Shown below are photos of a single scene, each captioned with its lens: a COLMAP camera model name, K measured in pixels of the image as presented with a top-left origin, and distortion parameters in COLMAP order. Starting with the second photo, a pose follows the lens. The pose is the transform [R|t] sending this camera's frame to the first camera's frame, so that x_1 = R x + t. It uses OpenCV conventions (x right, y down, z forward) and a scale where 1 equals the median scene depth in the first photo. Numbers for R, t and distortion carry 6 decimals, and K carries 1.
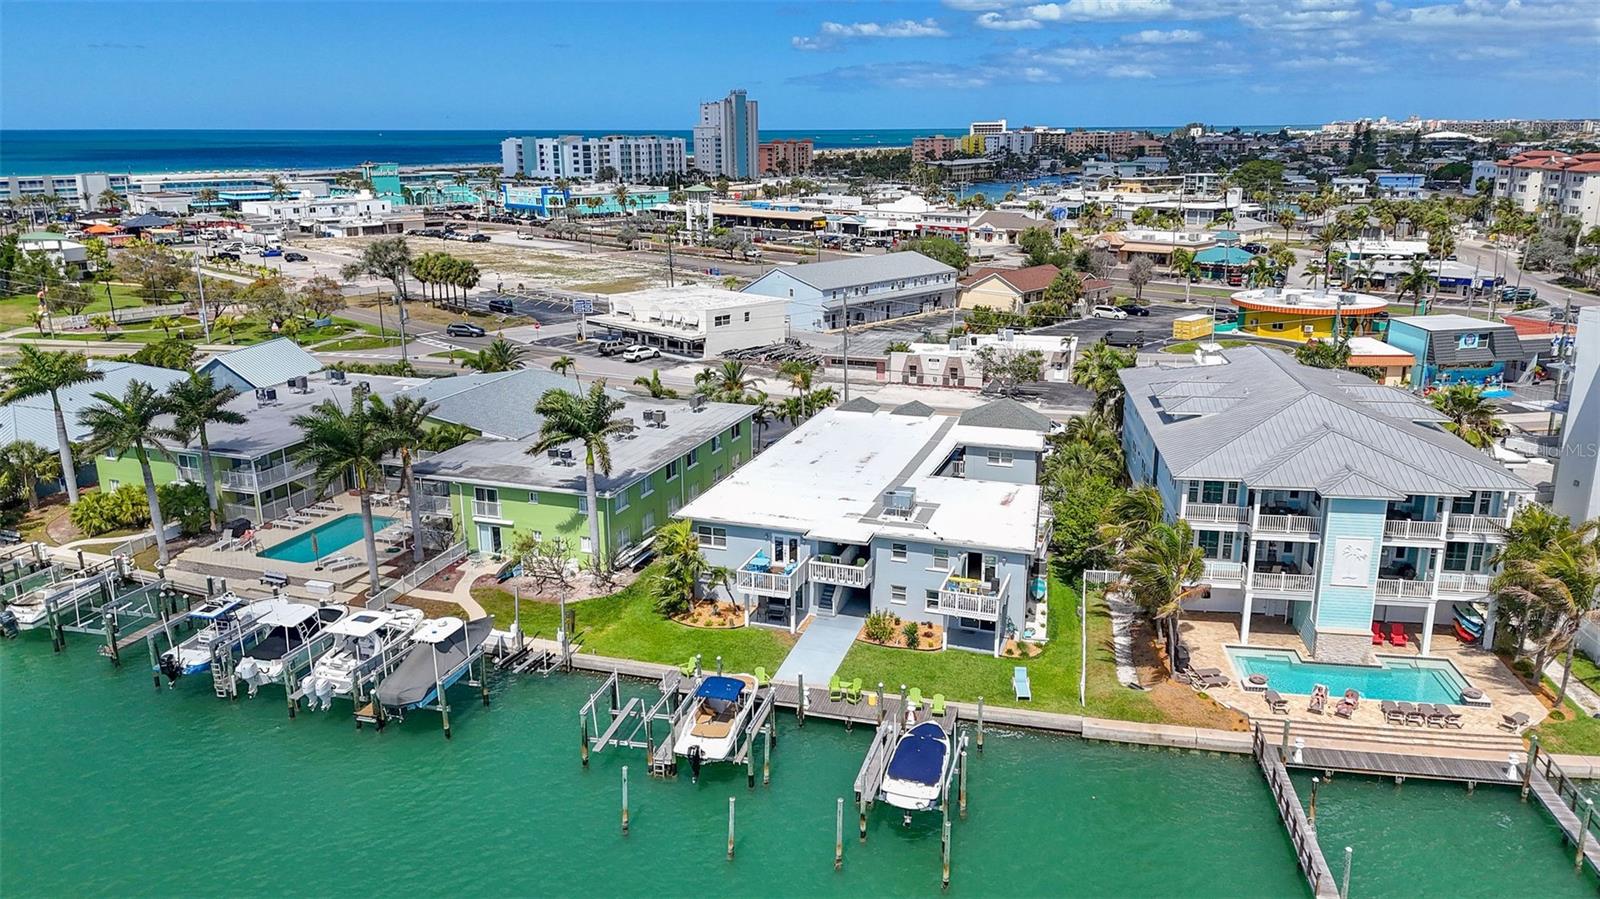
lens RADIAL K [[1171.0, 0, 809.3], [0, 1171.0, 451.1], [0, 0, 1]] dist [0.058762, -0.036202]
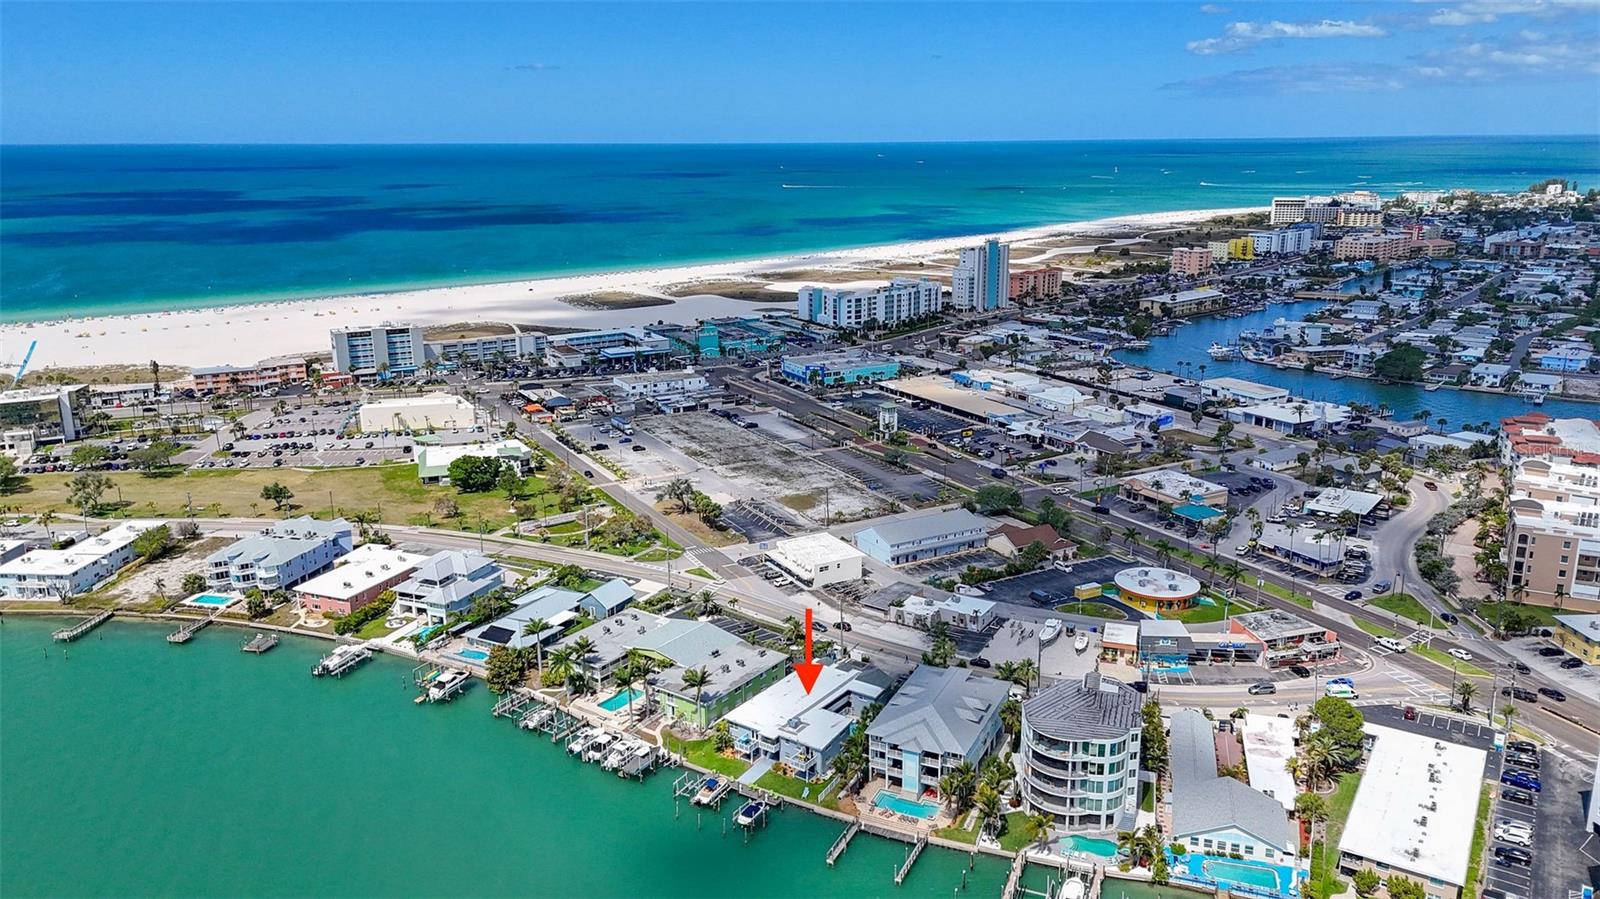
lens RADIAL K [[1171.0, 0, 801.9], [0, 1171.0, 446.5], [0, 0, 1]] dist [0.058762, -0.036202]
pose [[0.958414, 0.064965, -0.277889, 0.846329], [-0.067960, 0.997687, -0.001148, -0.629246], [0.277172, 0.019986, 0.960612, -1.795750]]
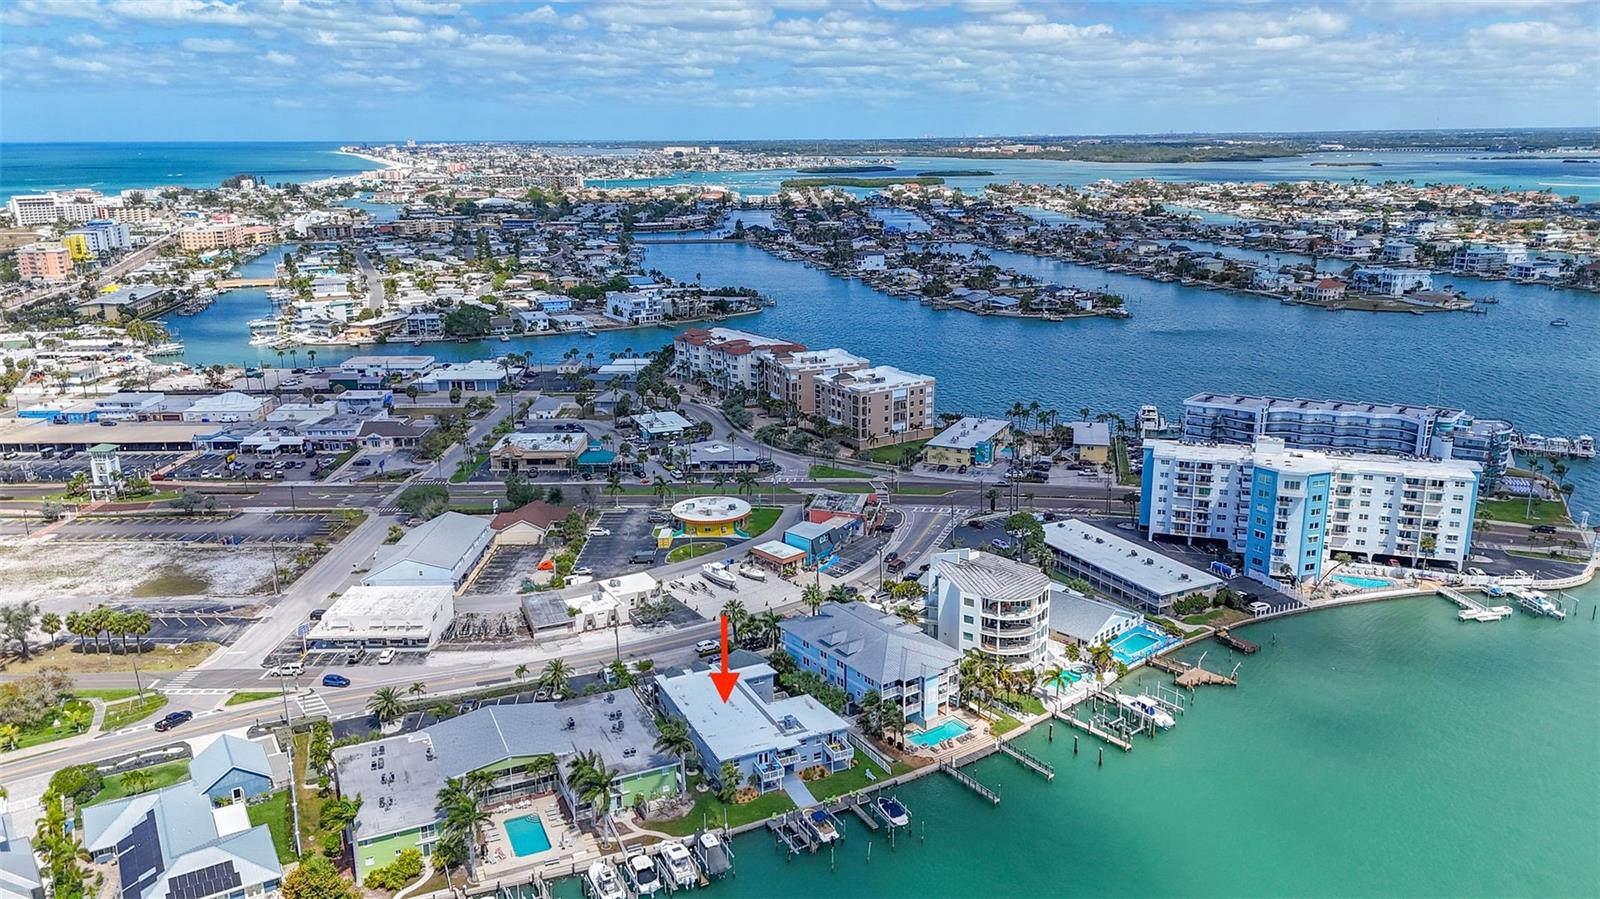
lens RADIAL K [[1171.0, 0, 790.9], [0, 1171.0, 436.1], [0, 0, 1]] dist [0.058762, -0.036202]
pose [[0.718691, -0.179547, 0.671749, -1.454043], [0.193211, 0.979608, 0.055119, -0.675148], [-0.667947, 0.090176, 0.738726, -0.890537]]
